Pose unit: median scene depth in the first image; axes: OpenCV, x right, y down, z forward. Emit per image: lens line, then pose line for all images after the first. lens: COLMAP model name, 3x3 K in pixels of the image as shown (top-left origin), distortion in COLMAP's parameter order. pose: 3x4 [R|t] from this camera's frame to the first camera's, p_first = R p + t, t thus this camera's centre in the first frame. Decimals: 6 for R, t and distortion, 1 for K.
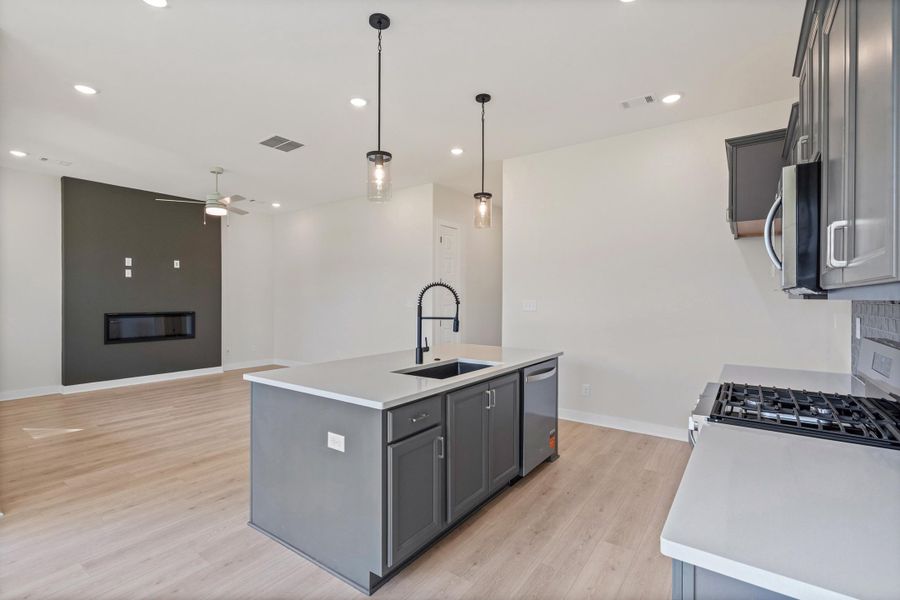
lens RADIAL K [[417.6, 0, 444.6], [0, 417.6, 299.3], [0, 0, 1]] dist [0.001068, 0.000032]
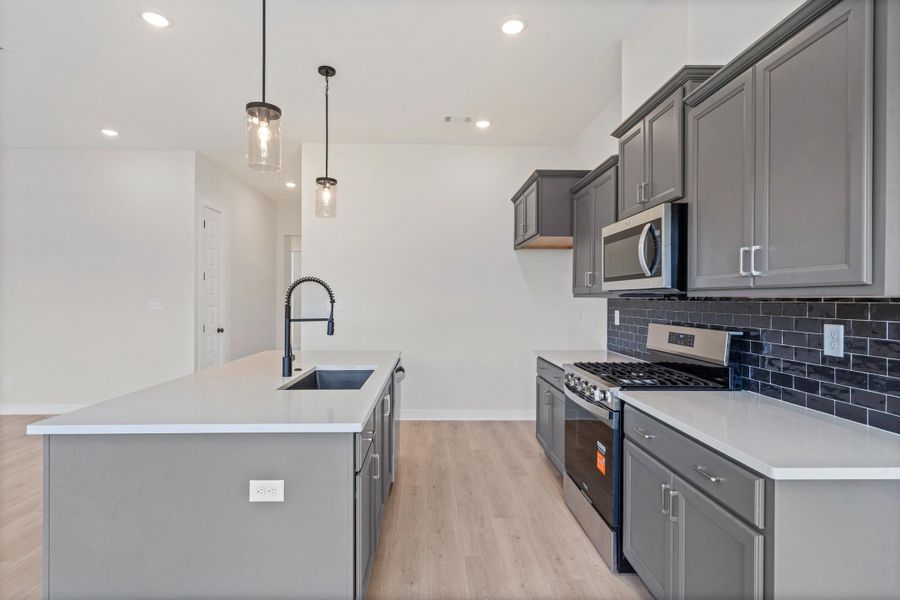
lens RADIAL K [[434.6, 0, 434.0], [0, 434.6, 300.7], [0, 0, 1]] dist [-0.002484, -0.000340]
pose [[0.792131, -0.001892, 0.610349, -0.351769], [0.000455, 0.999997, 0.002509, 0.004552], [-0.610351, -0.001710, 0.792129, 0.157271]]
